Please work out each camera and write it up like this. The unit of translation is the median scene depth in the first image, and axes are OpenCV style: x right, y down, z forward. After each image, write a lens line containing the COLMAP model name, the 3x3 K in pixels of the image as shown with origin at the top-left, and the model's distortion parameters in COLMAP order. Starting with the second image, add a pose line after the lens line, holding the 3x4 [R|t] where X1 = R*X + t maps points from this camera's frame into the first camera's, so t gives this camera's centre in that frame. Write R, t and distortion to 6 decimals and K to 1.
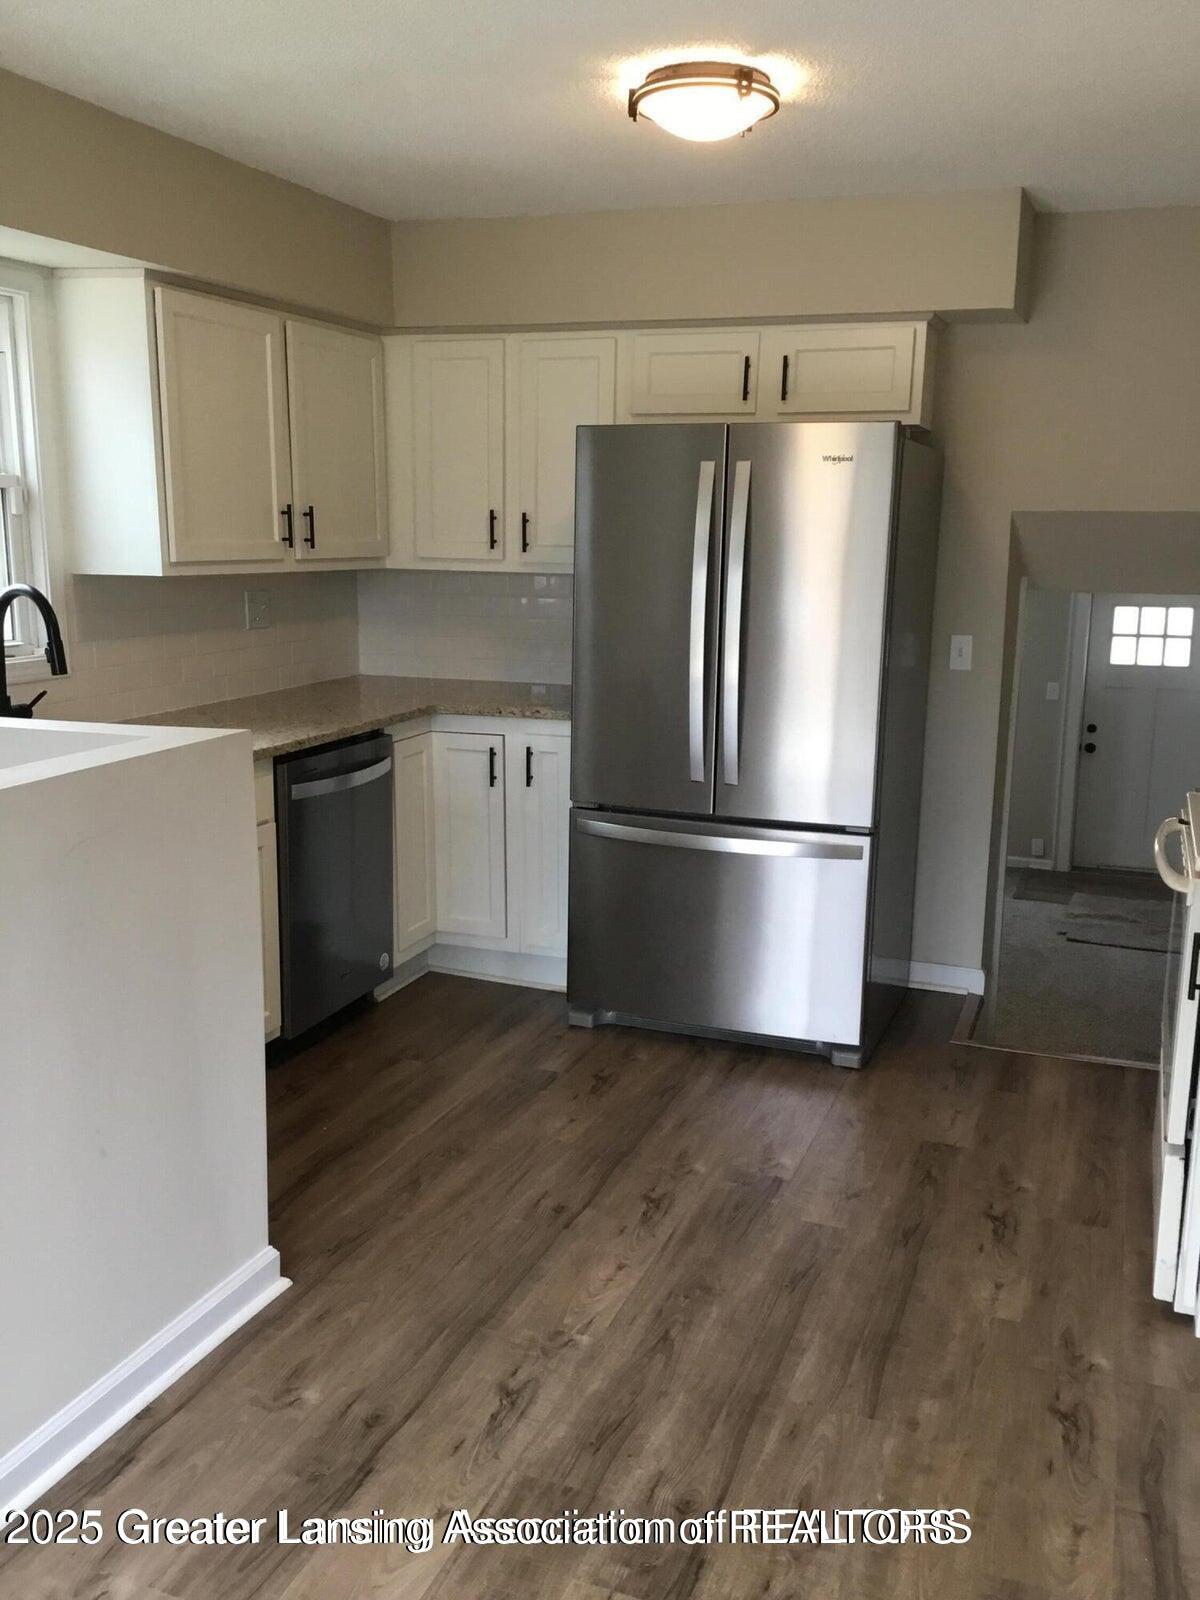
lens RADIAL K [[1411.4, 0, 598.4], [0, 1411.4, 803.3], [0, 0, 1]] dist [0.070625, -0.024229]
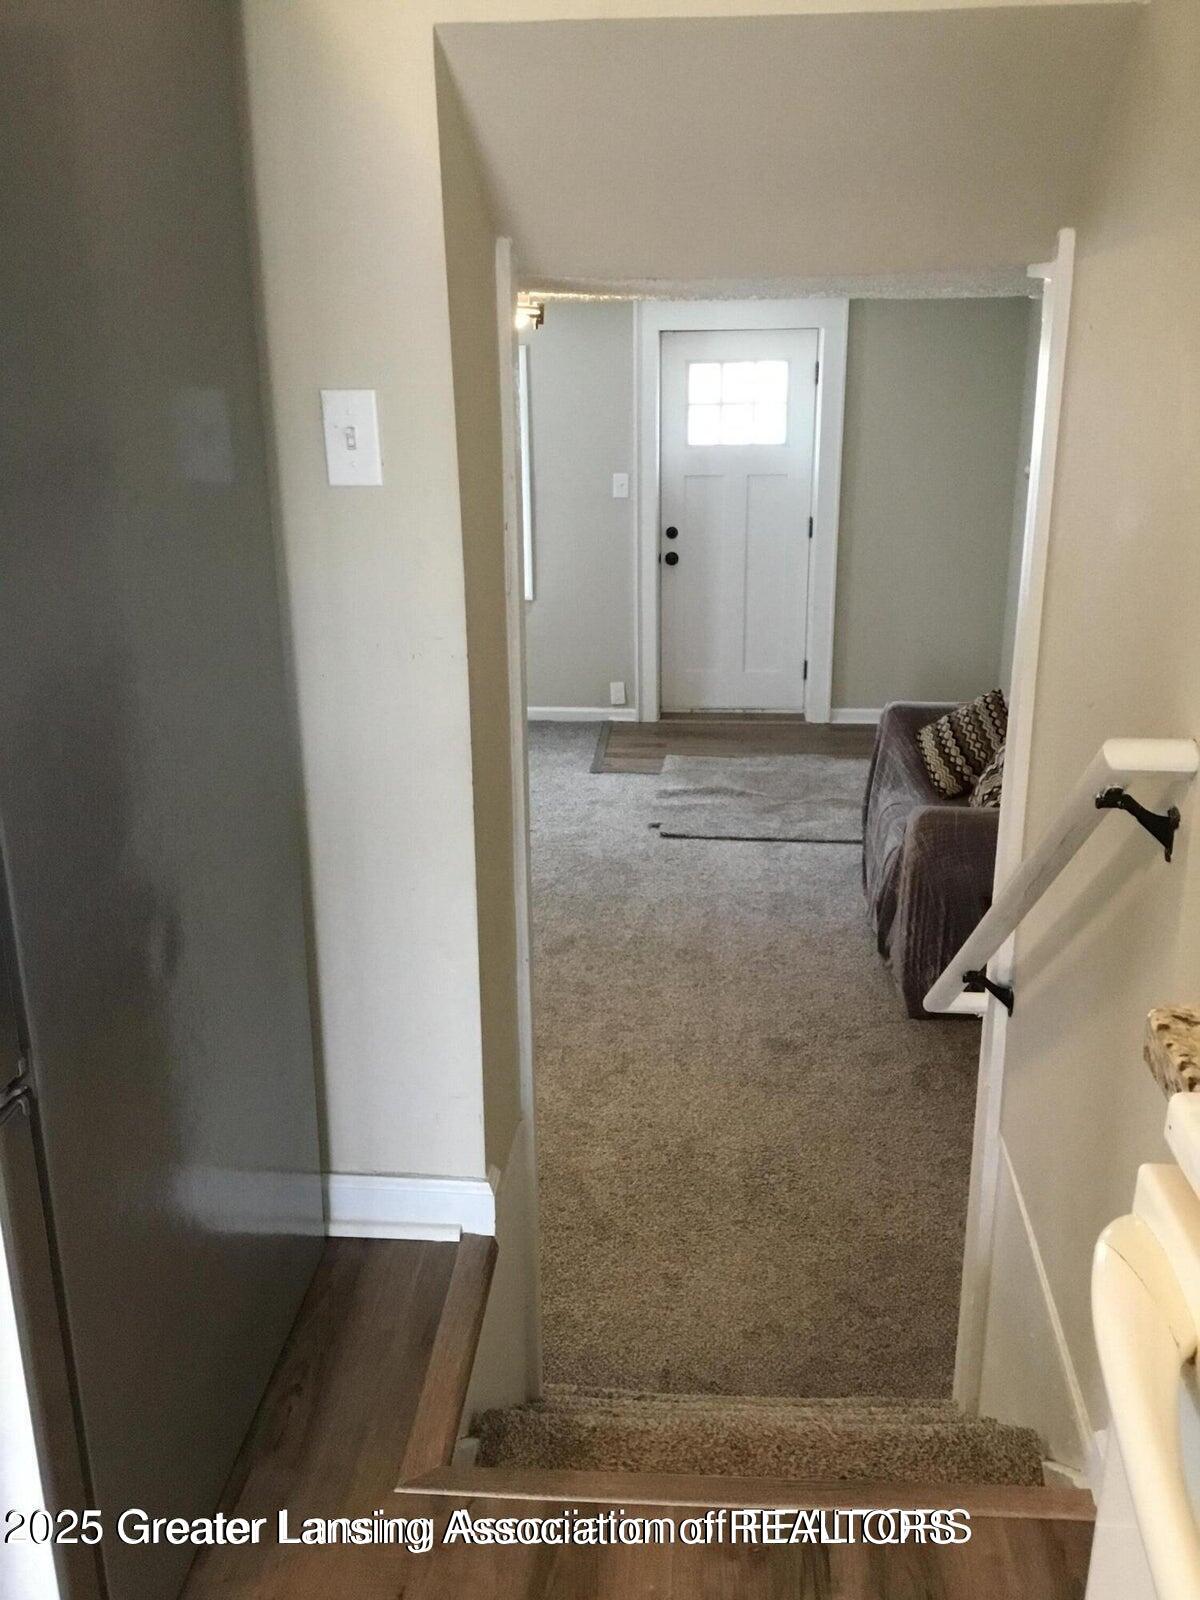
lens RADIAL K [[1411.4, 0, 603.1], [0, 1411.4, 810.2], [0, 0, 1]] dist [0.070625, -0.024229]
pose [[0.956934, -0.117165, 0.265611, 0.094872], [0.077155, 0.984678, 0.156382, -0.028511], [-0.279863, -0.129154, 0.951313, 0.276796]]
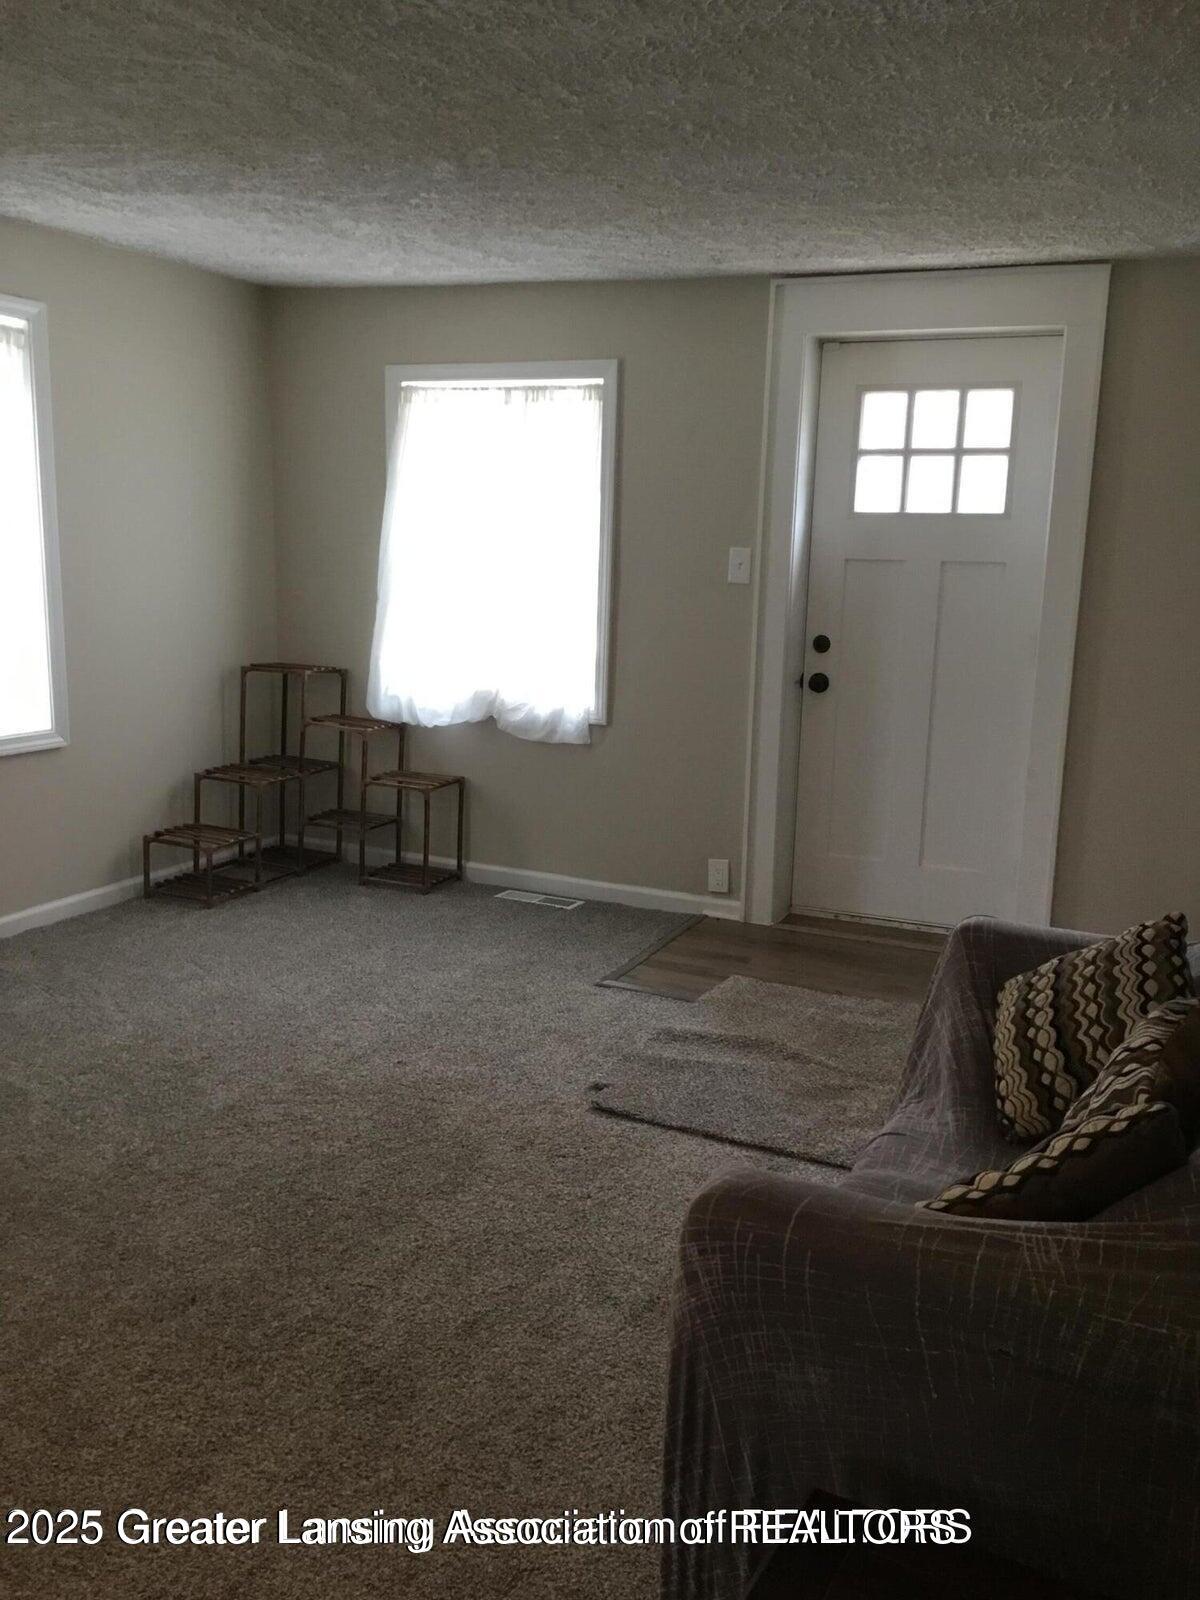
lens RADIAL K [[1411.4, 0, 589.0], [0, 1411.4, 829.7], [0, 0, 1]] dist [0.070625, -0.024229]
pose [[0.998439, 0.026076, -0.049393, 0.300670], [-0.025194, 0.999513, 0.018409, 0.006234], [0.049849, -0.017136, 0.998610, 0.510144]]
